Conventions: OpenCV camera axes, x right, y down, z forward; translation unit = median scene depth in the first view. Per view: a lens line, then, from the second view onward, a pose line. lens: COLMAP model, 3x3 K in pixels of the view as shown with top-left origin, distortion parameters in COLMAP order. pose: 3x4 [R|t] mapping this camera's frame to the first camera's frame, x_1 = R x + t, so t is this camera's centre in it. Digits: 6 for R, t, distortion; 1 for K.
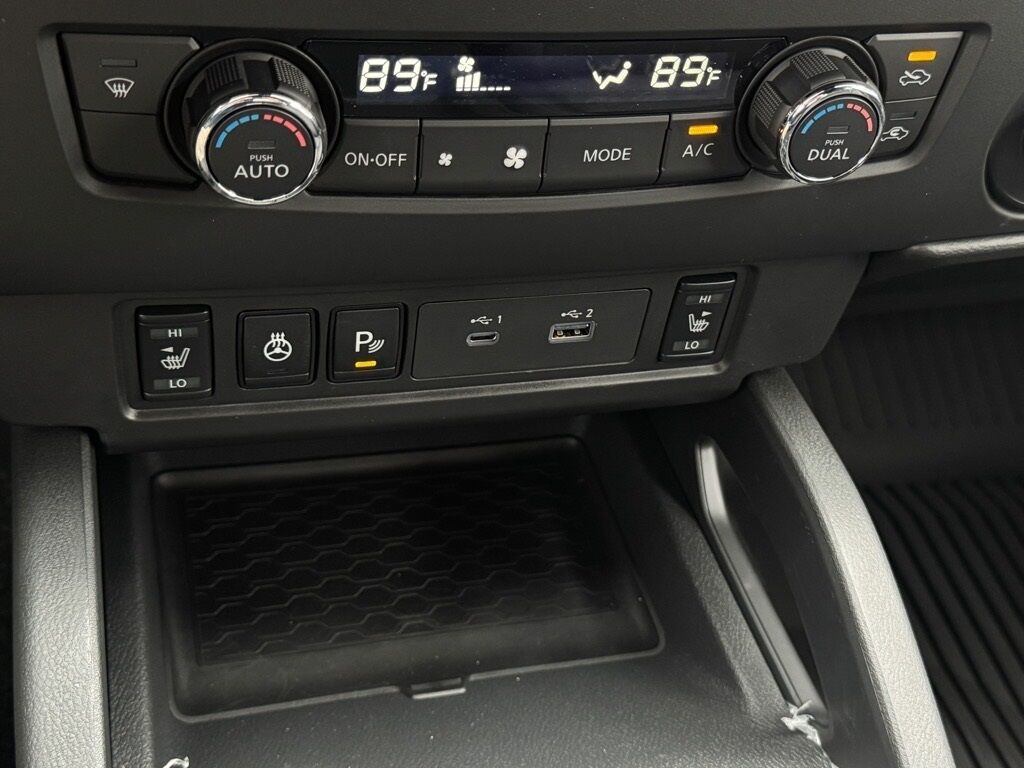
lens RADIAL K [[1330.7, 0, 511.5], [0, 1330.7, 386.8], [0, 0, 1]] dist [0.122073, 0.000000]
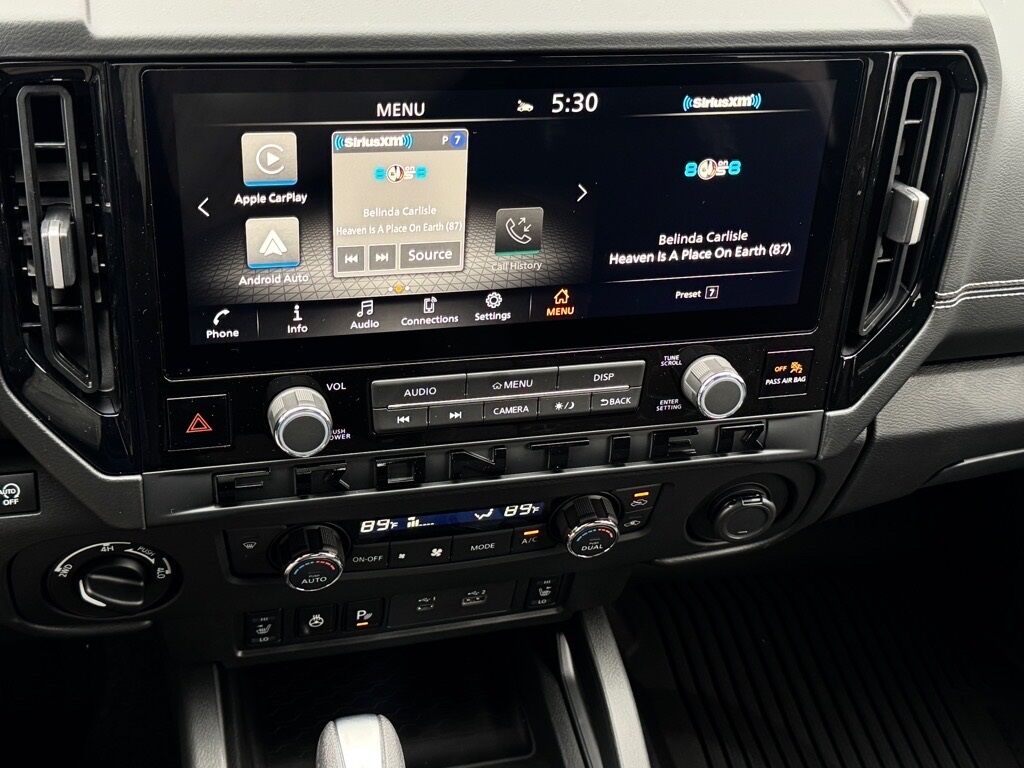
lens RADIAL K [[1330.7, 0, 516.6], [0, 1330.7, 380.9], [0, 0, 1]] dist [0.122073, 0.000000]
pose [[0.999929, 0.011535, 0.003105, 0.112538], [-0.011677, 0.998652, 0.050579, -0.523559], [-0.002518, -0.050611, 0.998715, -0.993655]]
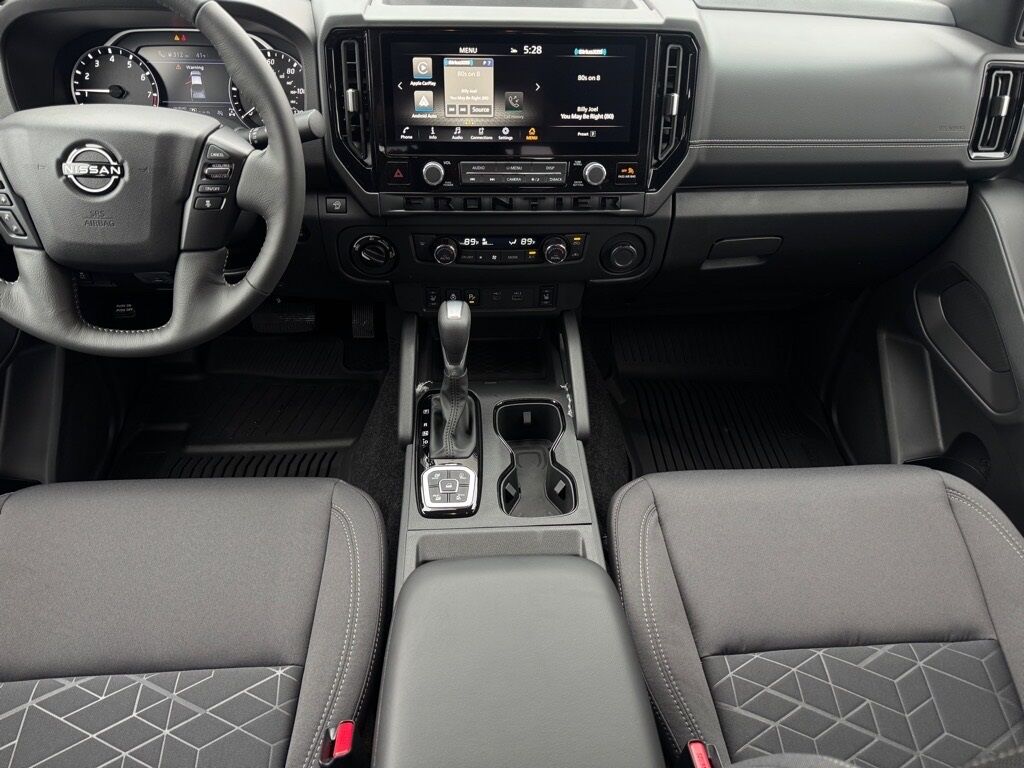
lens RADIAL K [[698.9, 0, 510.0], [0, 698.9, 384.8], [0, 0, 1]] dist [0.002641, -0.002908]
pose [[0.974766, 0.051250, -0.217266, 0.663878], [-0.058509, 0.997919, -0.027106, 0.385655], [0.215424, 0.039134, 0.975736, -1.591017]]
